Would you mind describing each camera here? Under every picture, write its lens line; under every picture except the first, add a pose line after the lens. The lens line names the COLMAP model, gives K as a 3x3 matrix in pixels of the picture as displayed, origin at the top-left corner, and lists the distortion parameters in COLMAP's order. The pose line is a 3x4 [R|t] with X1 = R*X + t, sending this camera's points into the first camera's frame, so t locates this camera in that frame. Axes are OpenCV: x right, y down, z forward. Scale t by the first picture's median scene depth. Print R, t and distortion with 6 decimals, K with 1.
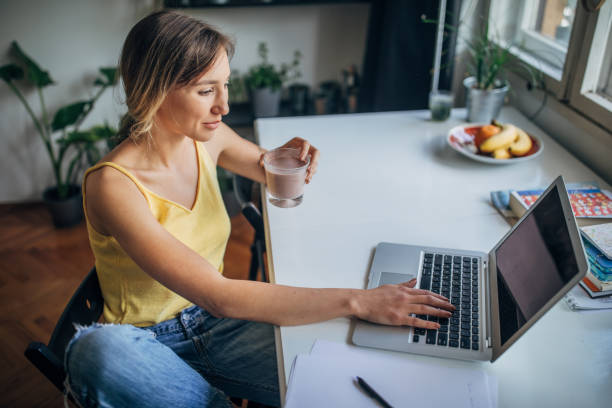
lens RADIAL K [[529.6, 0, 306.0], [0, 529.6, 204.0], [0, 0, 1]] dist [0.561065, -1.050411]
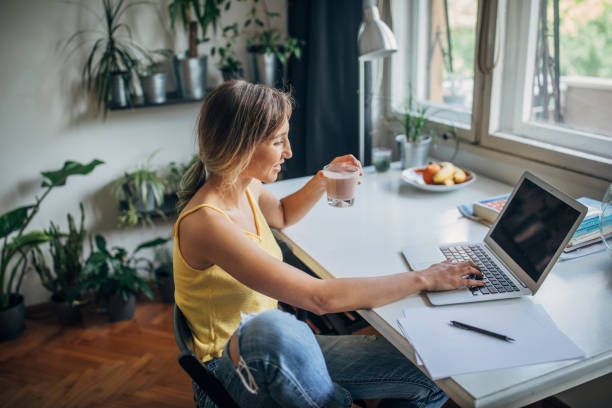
lens RADIAL K [[529.6, 0, 306.0], [0, 529.6, 204.0], [0, 0, 1]] dist [0.561065, -1.050411]
pose [[0.964006, -0.132515, 0.230506, -0.264460], [0.168635, 0.974993, -0.144745, 0.084964], [-0.205561, 0.178406, 0.962245, -0.147136]]
